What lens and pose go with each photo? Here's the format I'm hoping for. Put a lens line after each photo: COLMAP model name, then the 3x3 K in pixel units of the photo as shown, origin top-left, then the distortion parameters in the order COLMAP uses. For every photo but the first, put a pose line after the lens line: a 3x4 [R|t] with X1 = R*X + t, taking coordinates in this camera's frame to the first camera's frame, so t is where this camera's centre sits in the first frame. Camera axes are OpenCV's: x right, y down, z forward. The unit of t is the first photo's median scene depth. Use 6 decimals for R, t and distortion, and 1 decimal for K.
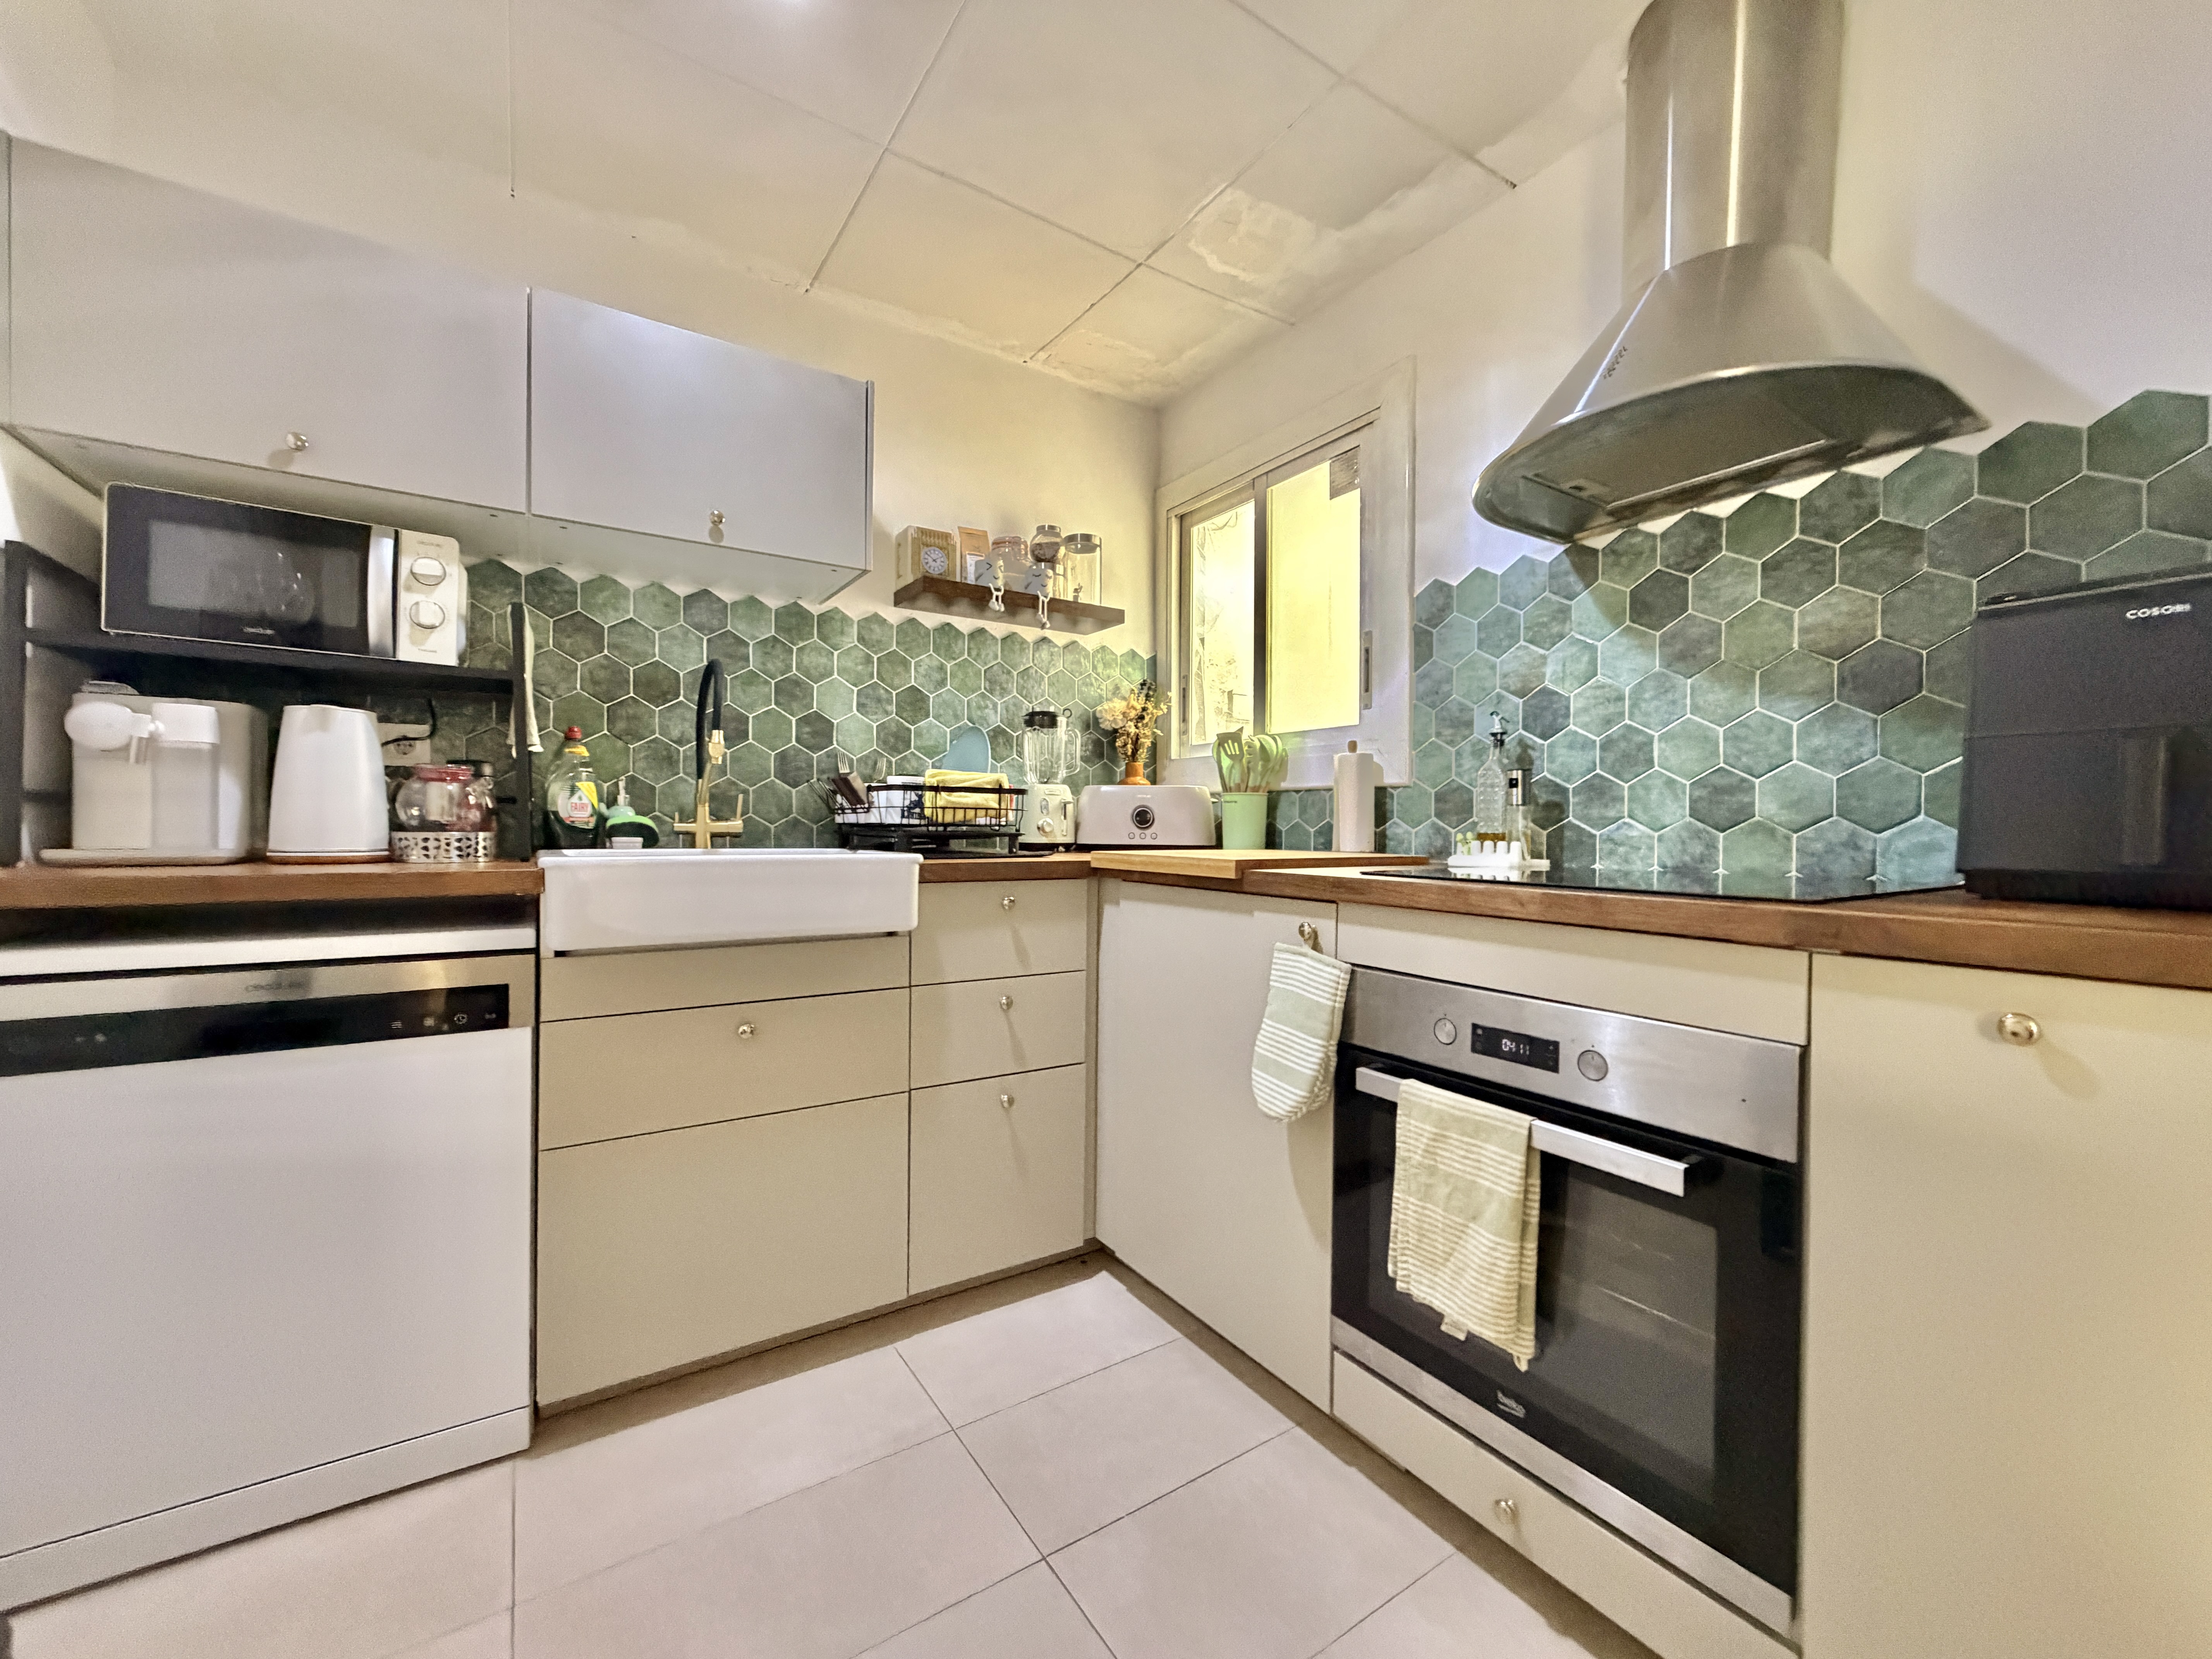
lens RADIAL K [[880.6, 0, 1106.0], [0, 880.6, 841.0], [0, 0, 1]] dist [0.000858, -0.000185]
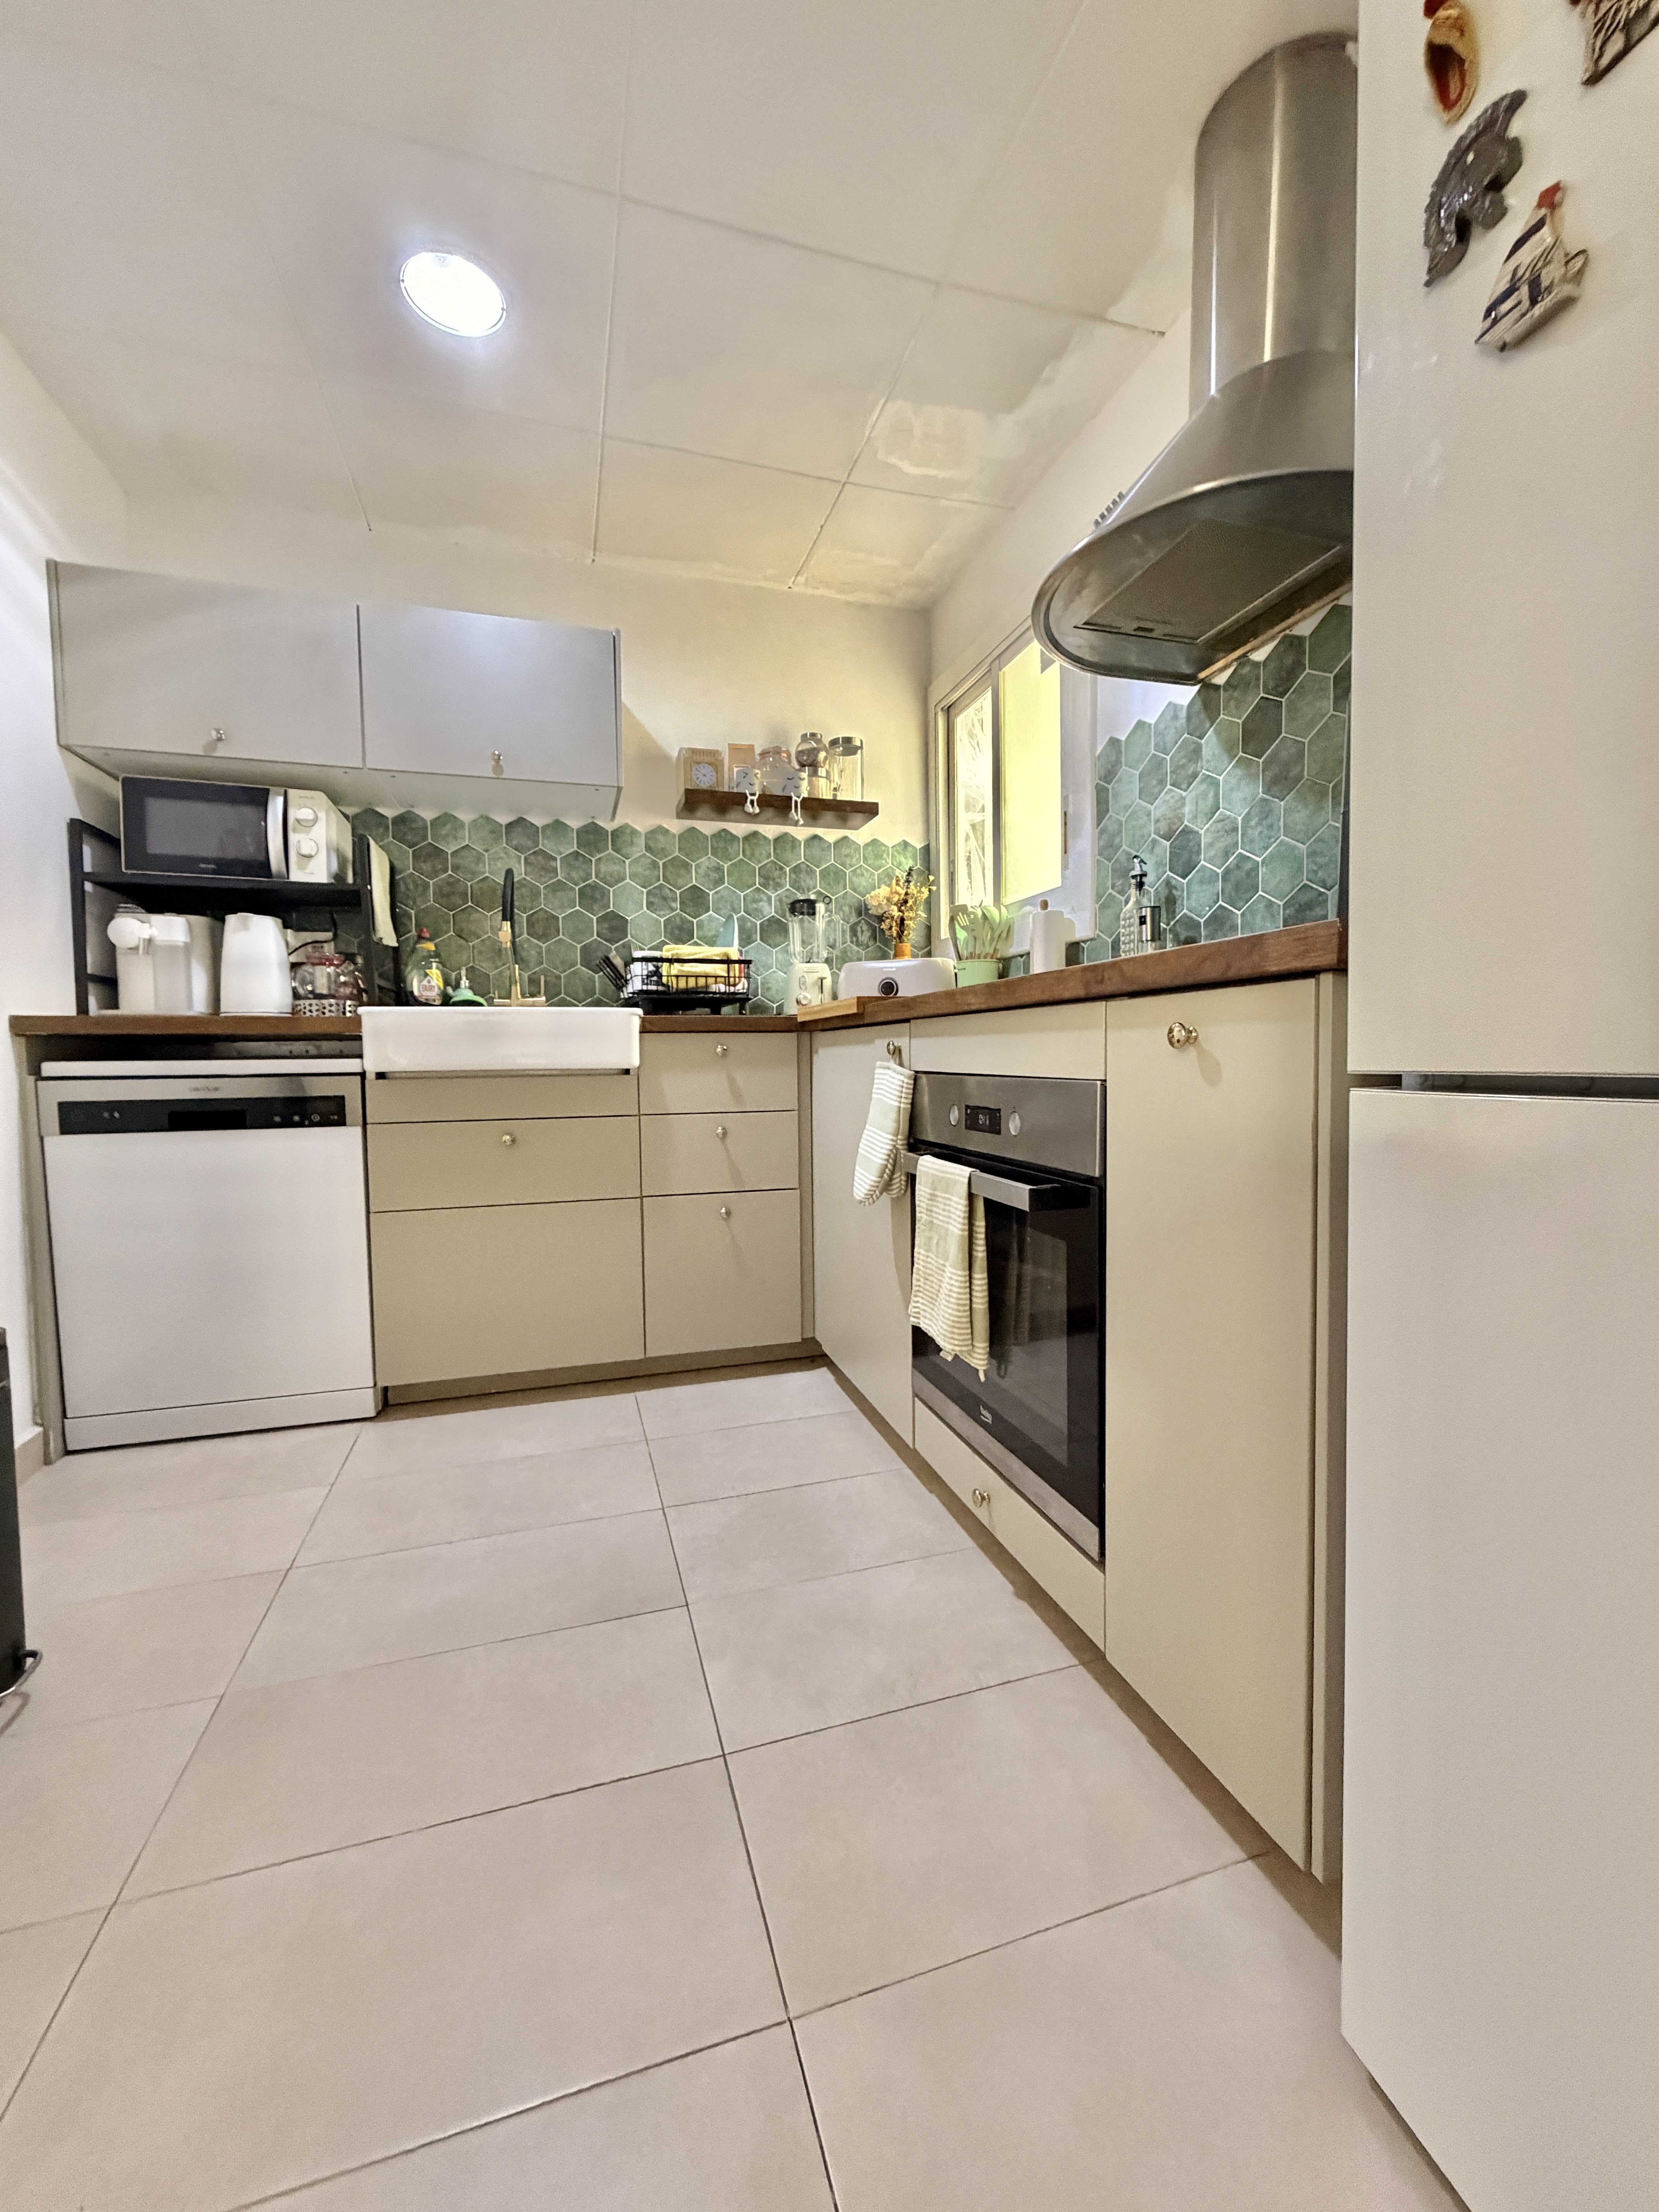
lens RADIAL K [[880.6, 0, 829.1], [0, 880.6, 1111.9], [0, 0, 1]] dist [0.000858, -0.000185]
pose [[0.959357, -0.004750, -0.282156, 0.416120], [0.017404, 0.998951, 0.042358, 0.117898], [0.281659, -0.045547, 0.958433, -0.140868]]
